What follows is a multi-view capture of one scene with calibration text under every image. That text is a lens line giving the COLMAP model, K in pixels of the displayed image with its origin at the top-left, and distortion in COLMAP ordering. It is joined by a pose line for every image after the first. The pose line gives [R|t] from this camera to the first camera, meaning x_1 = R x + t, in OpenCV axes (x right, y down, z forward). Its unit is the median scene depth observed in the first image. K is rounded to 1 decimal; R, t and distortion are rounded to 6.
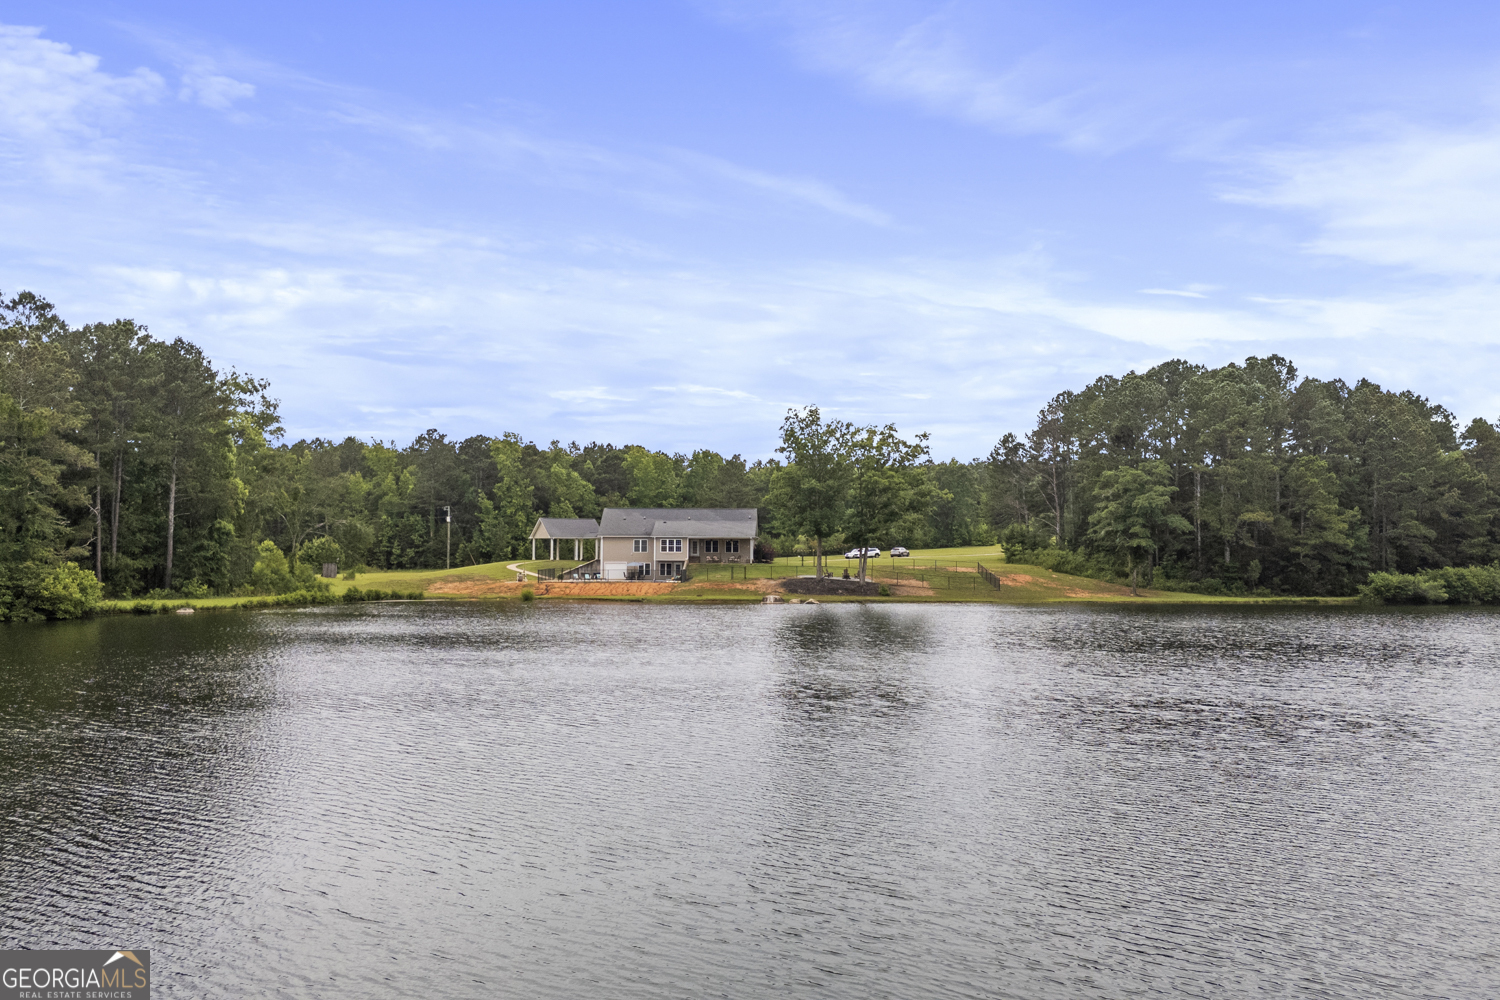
lens RADIAL K [[1331.7, 0, 750.0], [0, 1331.7, 500.0], [0, 0, 1]] dist [0.071710, 0.007328]
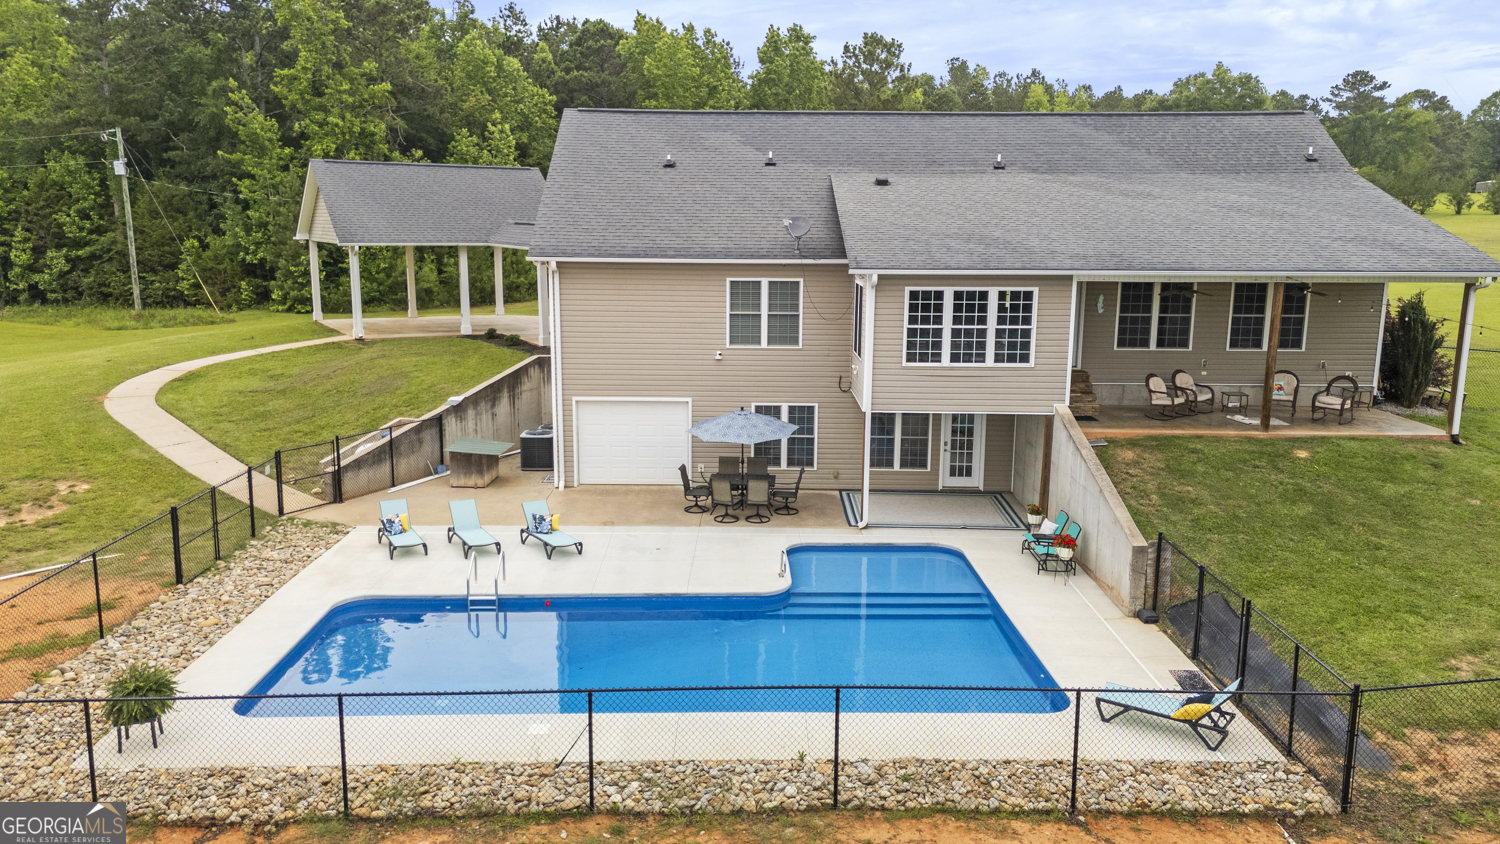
lens RADIAL K [[1065.0, 0, 750.0], [0, 1065.0, 422.0], [0, 0, 1]] dist [0.001633, 0.000678]
pose [[0.999264, -0.006871, 0.037734, -0.082796], [-0.002444, 0.970416, 0.241426, 0.012378], [-0.038277, -0.241340, 0.969685, 0.785843]]
